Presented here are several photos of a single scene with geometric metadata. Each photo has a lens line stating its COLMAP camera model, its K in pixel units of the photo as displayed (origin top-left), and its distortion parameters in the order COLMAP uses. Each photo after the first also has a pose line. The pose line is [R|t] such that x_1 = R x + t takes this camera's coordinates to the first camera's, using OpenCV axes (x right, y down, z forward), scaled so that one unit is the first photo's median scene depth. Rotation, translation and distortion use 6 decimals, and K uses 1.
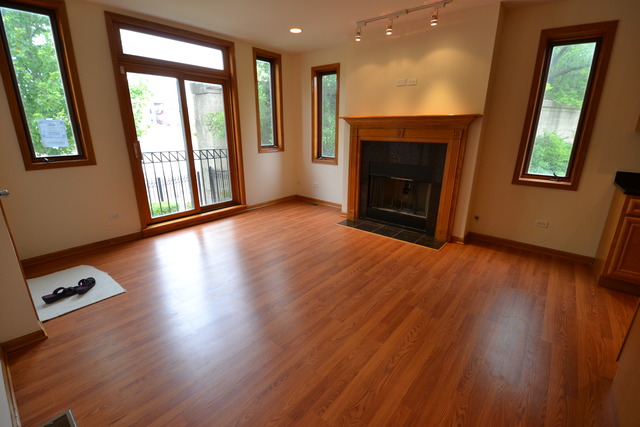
lens RADIAL K [[284.2, 0, 321.2], [0, 284.2, 215.8], [0, 0, 1]] dist [0.001010, -0.012811]
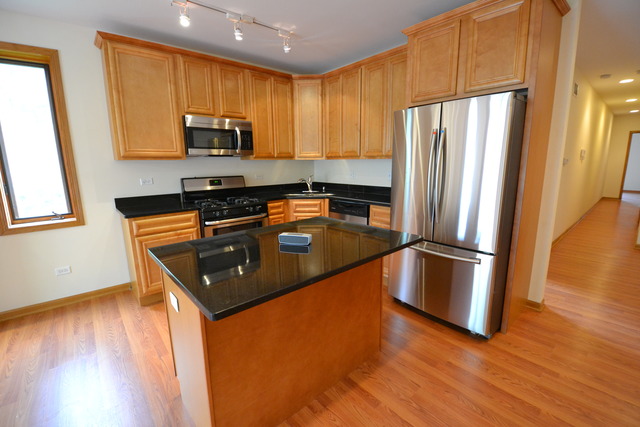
lens RADIAL K [[284.2, 0, 321.2], [0, 284.2, 215.8], [0, 0, 1]] dist [0.001010, -0.012811]
pose [[0.168625, -0.195033, 0.966193, 0.155128], [0.303385, 0.942912, 0.137385, -0.009514], [-0.937829, 0.269962, 0.218168, 0.064377]]
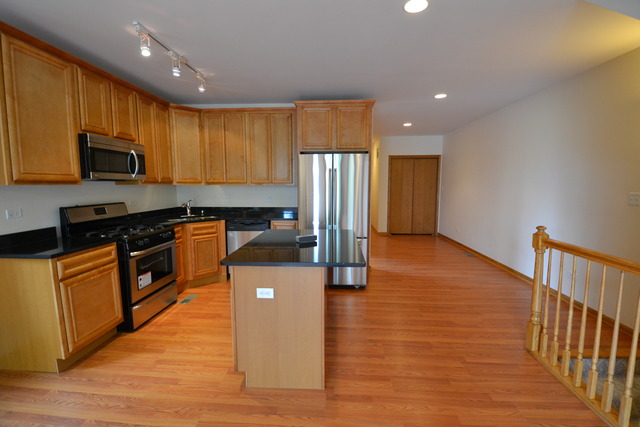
lens RADIAL K [[284.2, 0, 321.2], [0, 284.2, 215.8], [0, 0, 1]] dist [0.001010, -0.012811]
pose [[-0.584279, -0.097849, 0.805633, -0.034101], [0.234901, 0.929821, 0.283292, -0.210175], [-0.776814, 0.354765, -0.520290, 0.660408]]
